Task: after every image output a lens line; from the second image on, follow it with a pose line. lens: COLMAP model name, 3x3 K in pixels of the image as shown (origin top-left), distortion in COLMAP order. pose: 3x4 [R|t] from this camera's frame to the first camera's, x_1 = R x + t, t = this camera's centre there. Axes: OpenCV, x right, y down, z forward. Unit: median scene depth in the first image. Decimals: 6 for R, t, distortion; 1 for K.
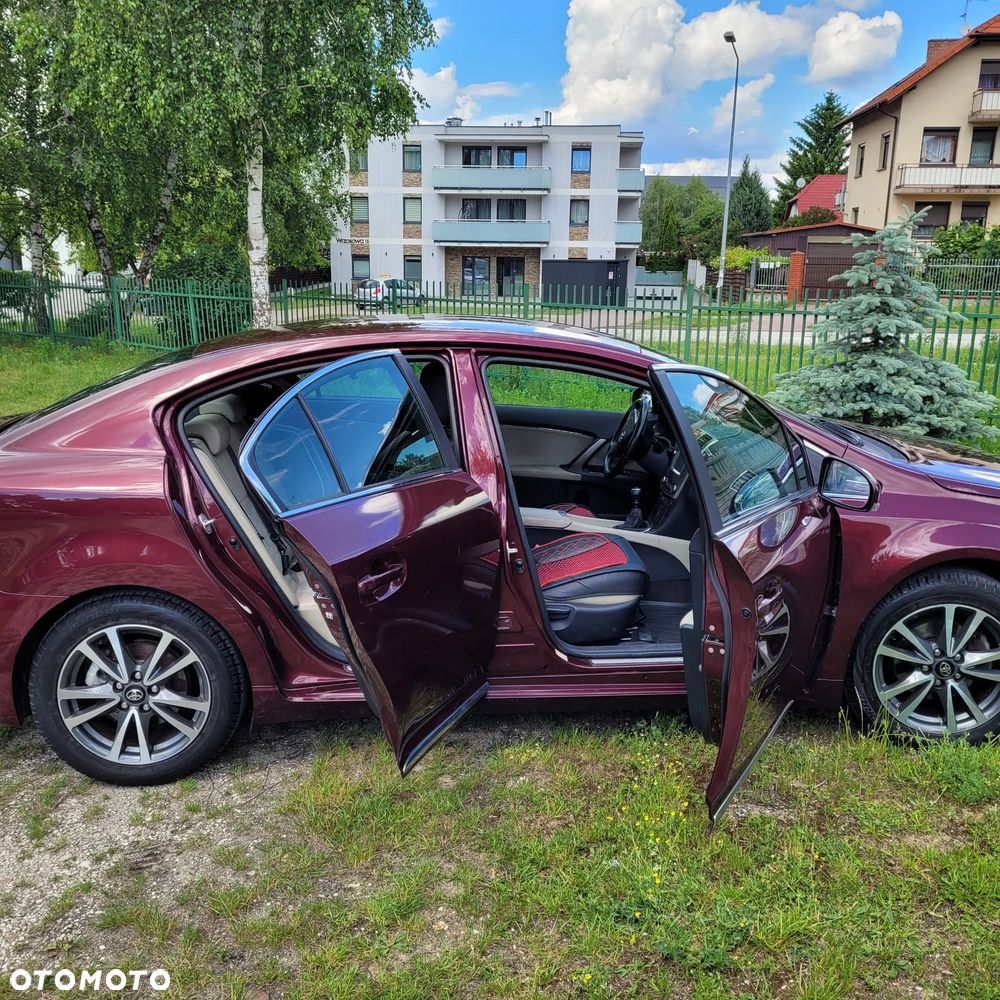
lens RADIAL K [[1004.1, 0, 505.6], [0, 1004.1, 507.0], [0, 0, 1]] dist [0.056002, -0.053670]
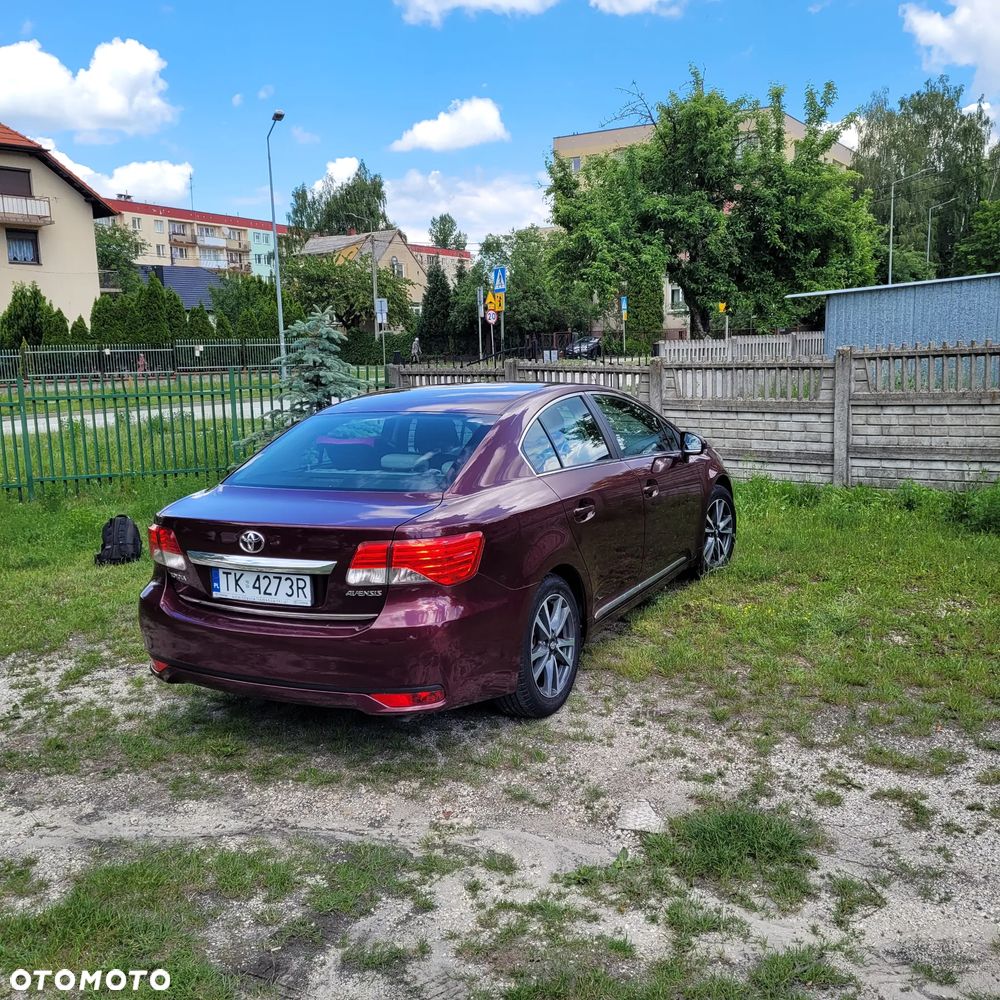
lens RADIAL K [[1004.0, 0, 516.4], [0, 1004.0, 524.3], [0, 0, 1]] dist [0.052726, -0.052597]
pose [[0.520858, -0.179973, 0.834456, -0.304515], [0.236885, 0.969604, 0.061261, -0.015940], [-0.820117, 0.165762, 0.547660, 0.045315]]
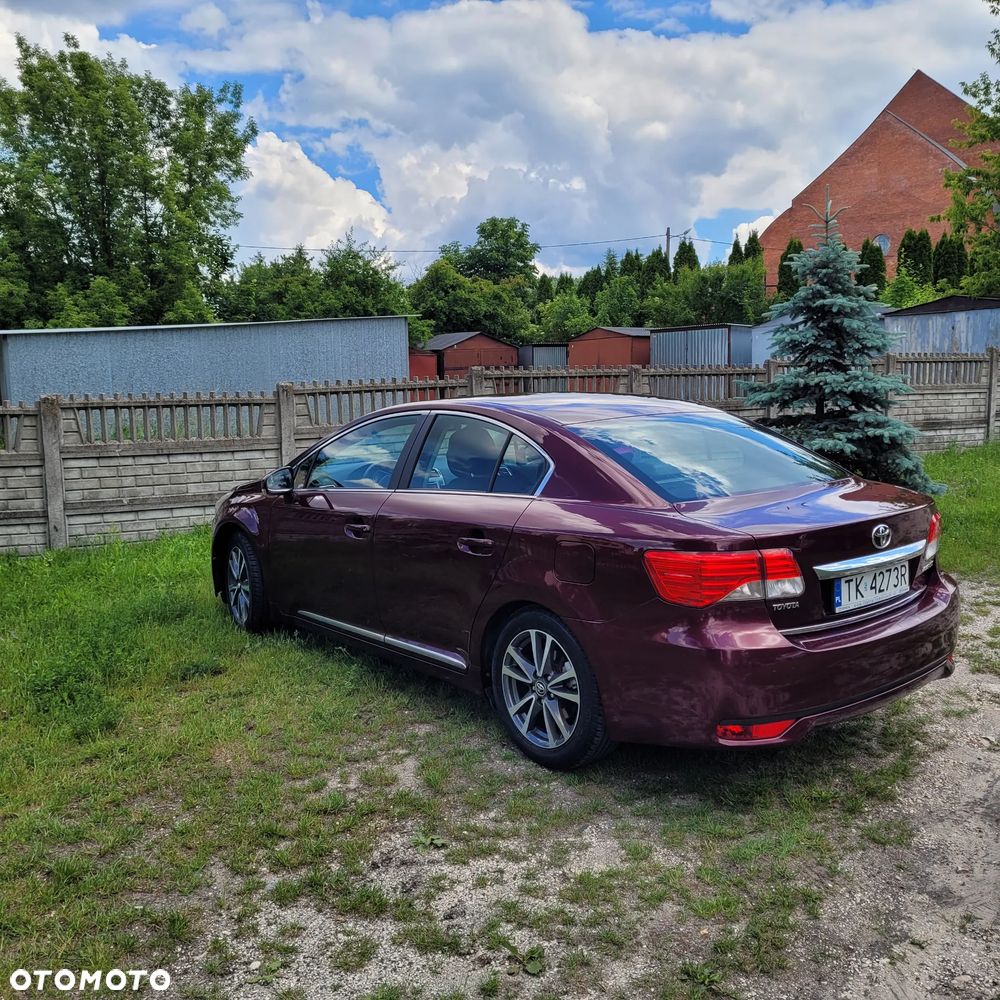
lens RADIAL K [[1006.4, 0, 524.0], [0, 1006.4, 510.7], [0, 0, 1]] dist [0.047116, -0.037206]
pose [[-0.591737, -0.105107, 0.799249, -0.268103], [0.202890, 0.940130, 0.273846, -0.096701], [-0.780181, 0.324204, -0.534985, 0.417945]]
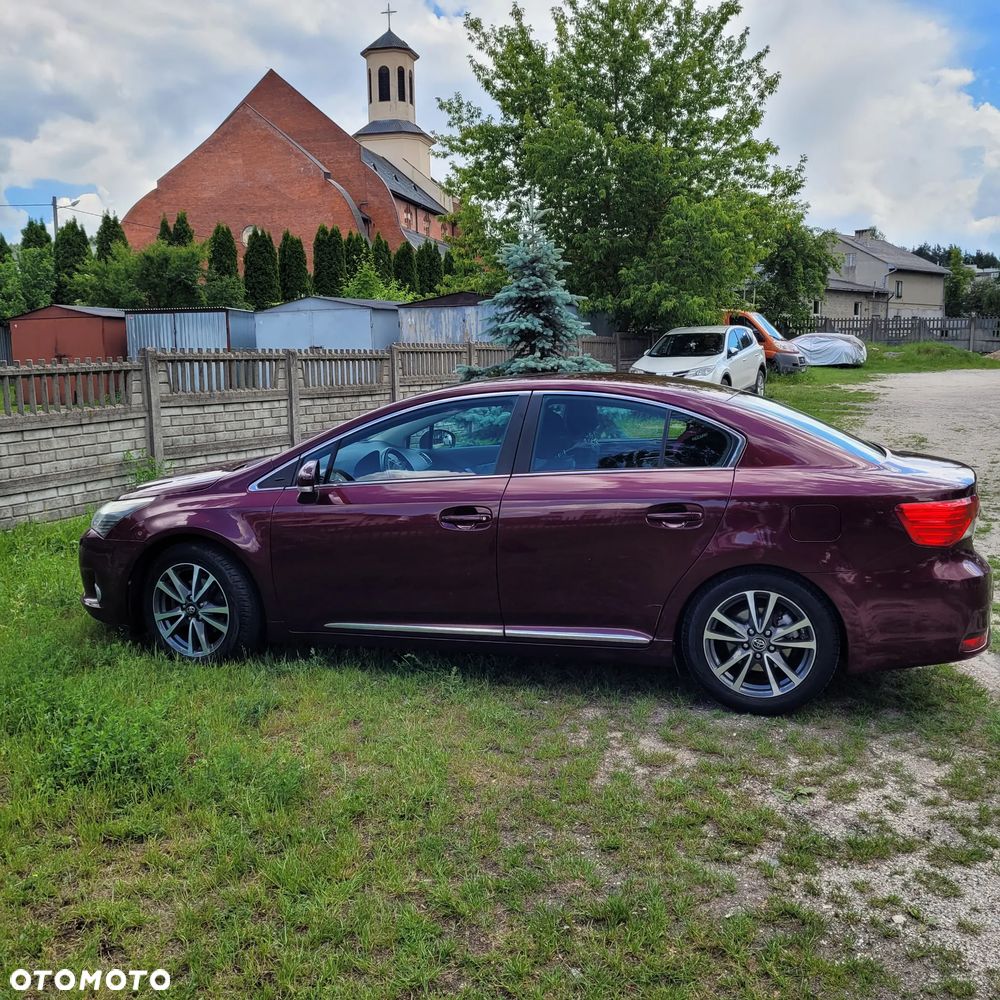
lens RADIAL K [[1006.4, 0, 524.0], [0, 1006.4, 510.7], [0, 0, 1]] dist [0.047116, -0.037206]
pose [[-0.953058, -0.045688, 0.299321, -0.098504], [0.073002, 0.924717, 0.373590, -0.124325], [-0.293856, 0.377904, -0.877973, 0.535711]]
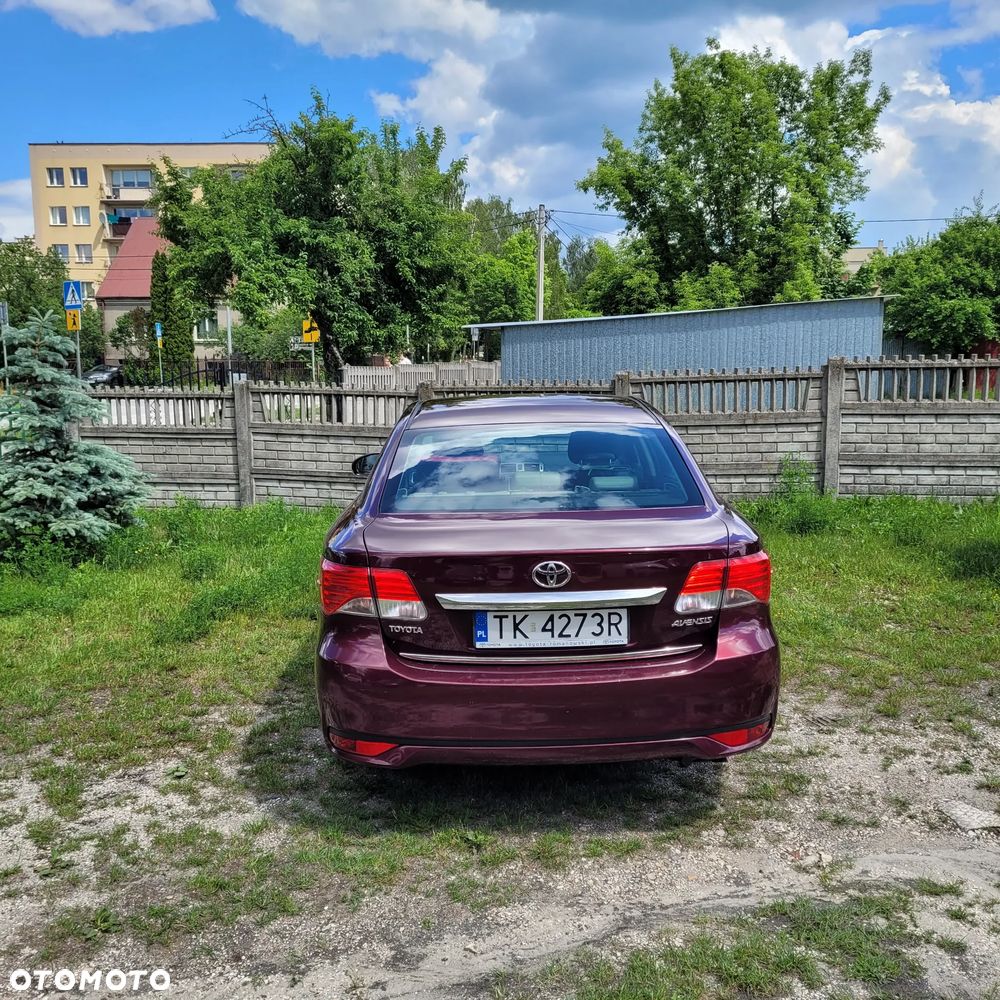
lens RADIAL K [[1007.1, 0, 519.2], [0, 1007.1, 526.6], [0, 0, 1]] dist [0.041958, -0.026663]
pose [[0.043235, -0.168880, 0.984688, -0.331712], [0.245546, 0.957174, 0.153380, -0.053891], [-0.968420, 0.235155, 0.082851, 0.221295]]
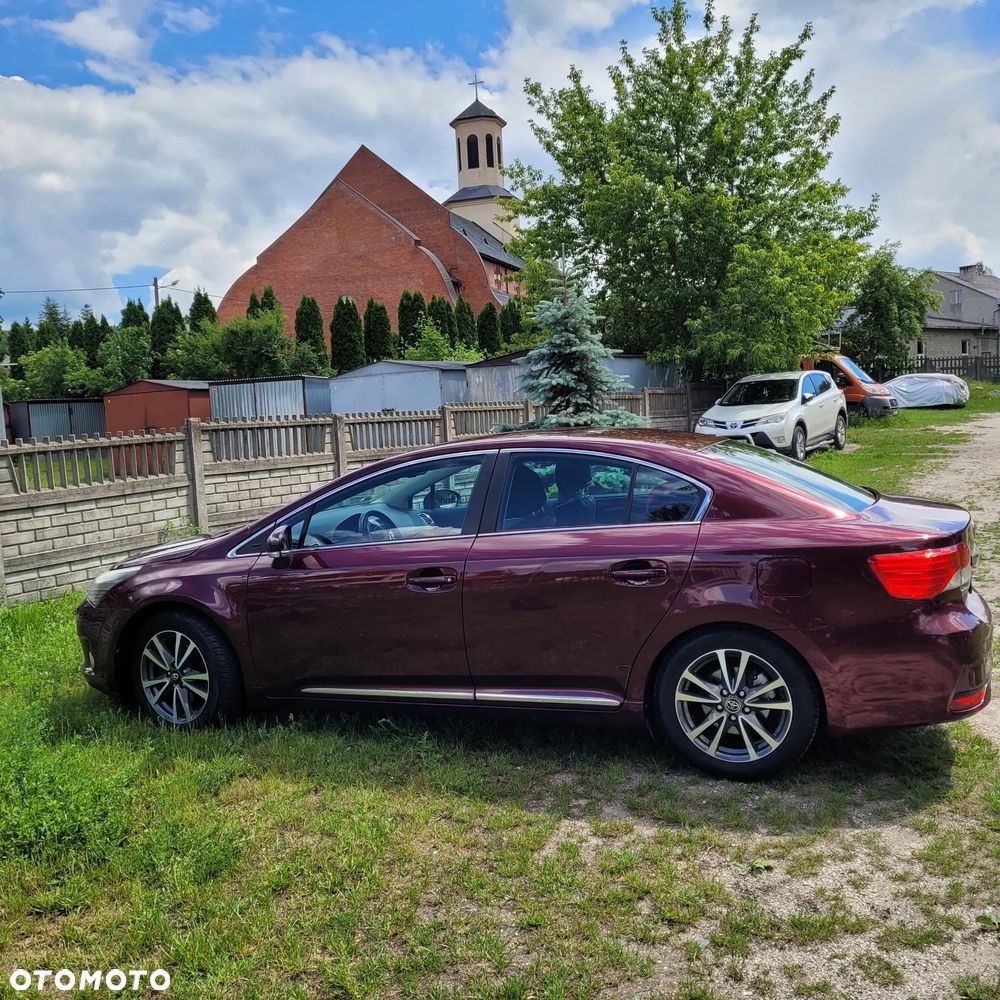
lens RADIAL K [[1019.6, 0, 526.4], [0, 1019.6, 504.2], [0, 0, 1]] dist [0.056266, -0.038428]
pose [[-0.919239, 0.001595, 0.393696, -0.132992], [0.132535, 0.942879, 0.305638, -0.120504], [-0.370720, 0.333133, -0.866942, 0.521847]]
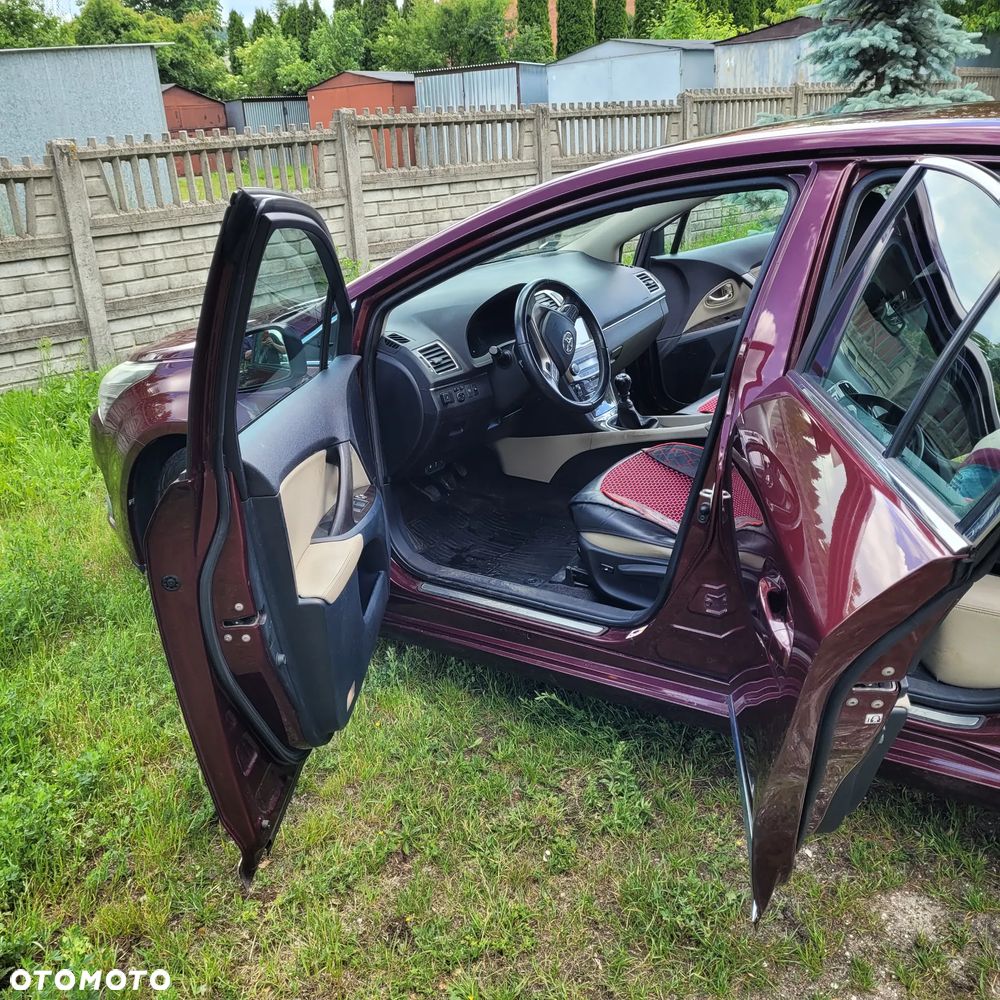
lens RADIAL K [[1004.1, 0, 505.6], [0, 1004.1, 507.0], [0, 0, 1]] dist [0.056002, -0.053670]
pose [[-0.799949, -0.180039, 0.572422, -0.058772], [0.184174, 0.834223, 0.519761, -0.083084], [-0.571105, 0.521208, -0.634178, 0.390781]]
